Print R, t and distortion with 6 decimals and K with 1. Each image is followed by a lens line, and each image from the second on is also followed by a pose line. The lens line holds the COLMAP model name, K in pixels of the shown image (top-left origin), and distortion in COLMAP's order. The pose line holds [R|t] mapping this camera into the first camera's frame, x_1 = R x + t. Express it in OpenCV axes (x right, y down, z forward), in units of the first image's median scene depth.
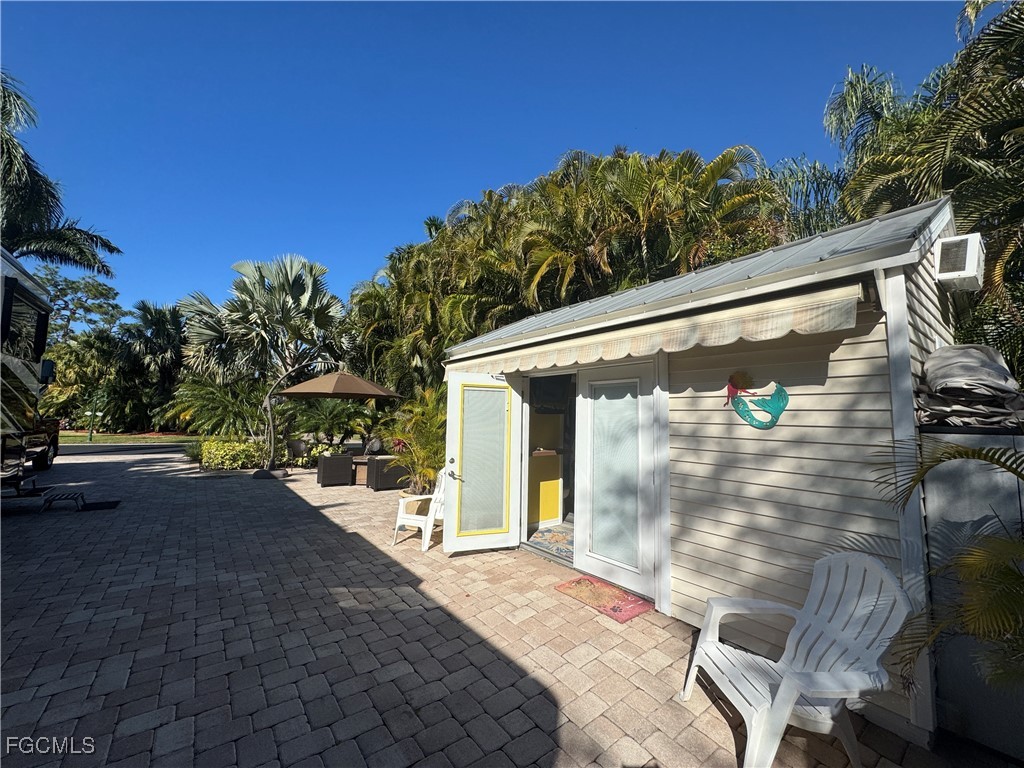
lens RADIAL K [[406.1, 0, 507.5], [0, 406.1, 385.3], [0, 0, 1]] dist [-0.001683, -0.000095]
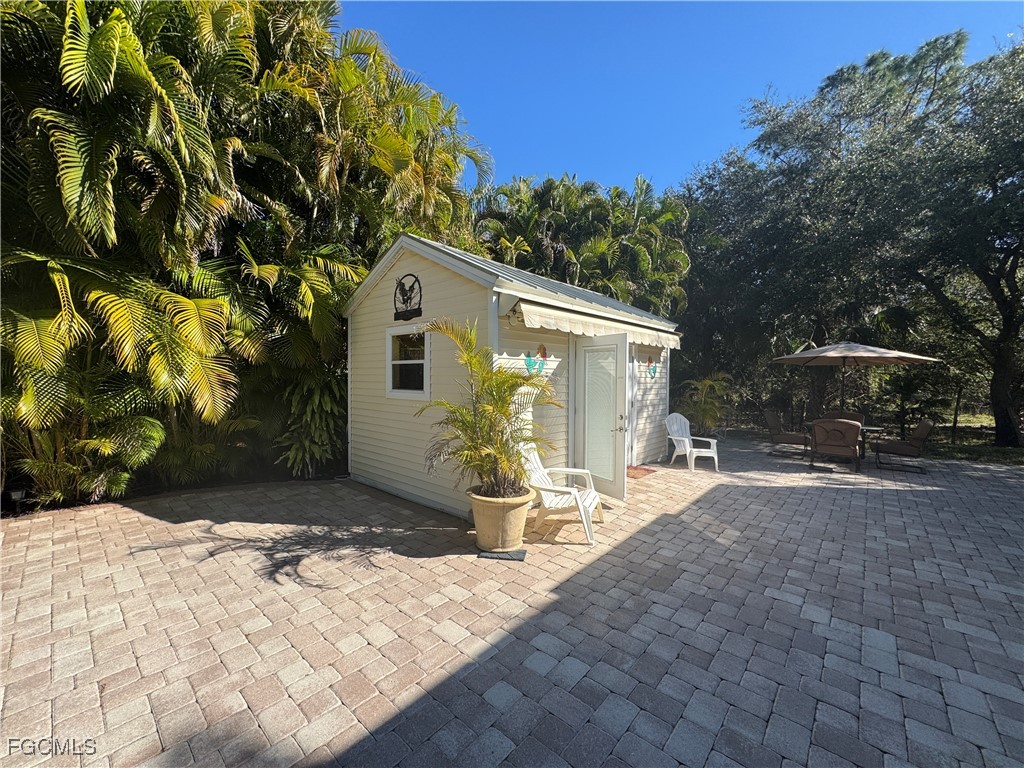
lens RADIAL K [[406.4, 0, 509.9], [0, 406.4, 384.5], [0, 0, 1]] dist [-0.002401, 0.000199]
pose [[-0.189574, -0.045201, 0.980825, -1.123659], [-0.094326, 0.995158, 0.027630, 0.098134], [-0.977325, -0.087279, -0.192920, 1.503174]]
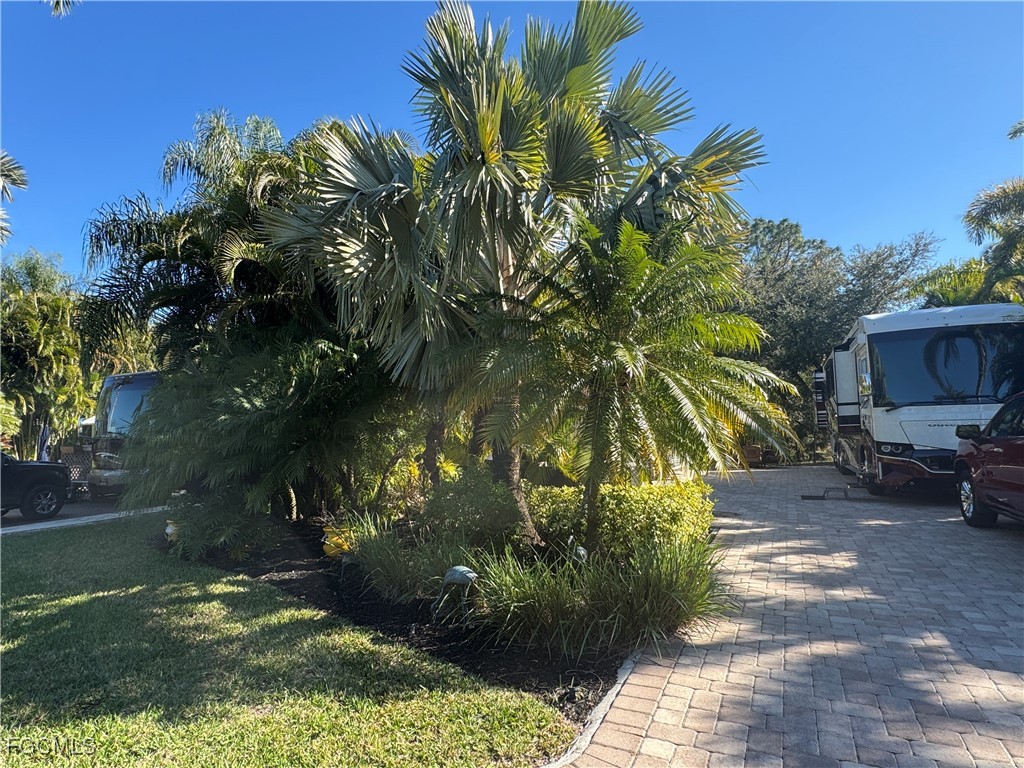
lens RADIAL K [[584.5, 0, 508.5], [0, 584.5, 385.7], [0, 0, 1]] dist [-0.000354, 0.000070]
pose [[-0.453107, 0.065025, 0.889081, -3.389999], [-0.066083, 0.992142, -0.106240, 0.325108], [-0.889003, -0.106891, -0.445250, 4.114652]]
